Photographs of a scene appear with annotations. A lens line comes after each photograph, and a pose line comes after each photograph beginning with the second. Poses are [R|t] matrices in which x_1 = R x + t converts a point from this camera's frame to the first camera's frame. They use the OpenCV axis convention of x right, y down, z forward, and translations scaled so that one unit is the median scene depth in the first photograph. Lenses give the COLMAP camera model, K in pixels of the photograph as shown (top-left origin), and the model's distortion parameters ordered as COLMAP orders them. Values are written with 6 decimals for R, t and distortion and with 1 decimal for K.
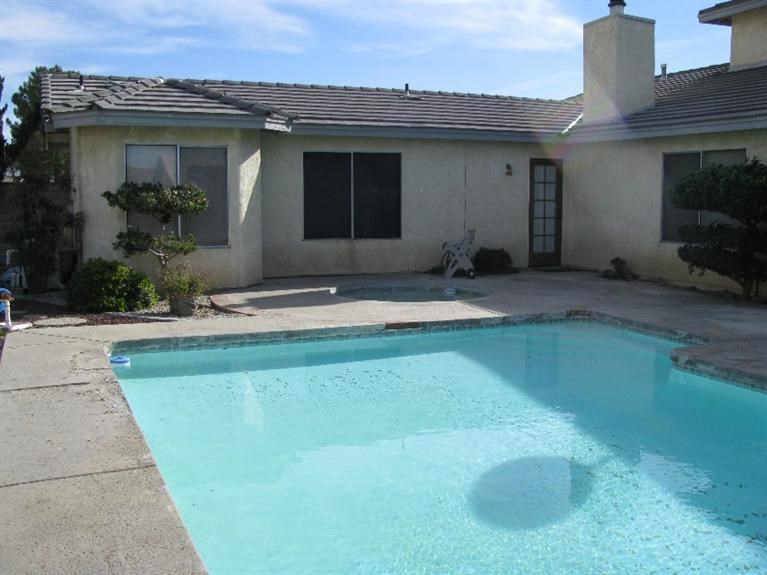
lens RADIAL K [[823.8, 0, 383.5], [0, 823.8, 287.5], [0, 0, 1]] dist [-0.148169, 0.014910]
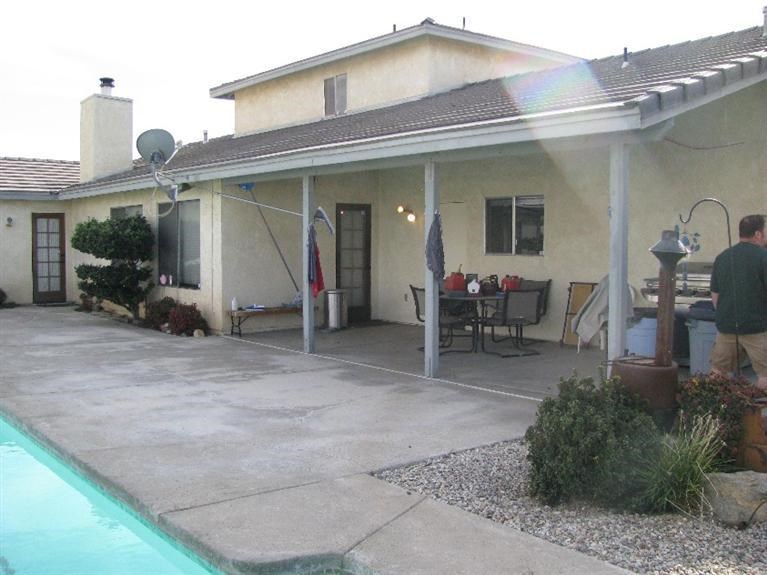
lens RADIAL K [[823.8, 0, 383.5], [0, 823.8, 287.5], [0, 0, 1]] dist [-0.148169, 0.014910]
pose [[0.968675, -0.009548, 0.248150, 0.384949], [0.024288, 0.998112, -0.056407, 0.030814], [-0.247143, 0.060668, 0.967078, -0.259861]]
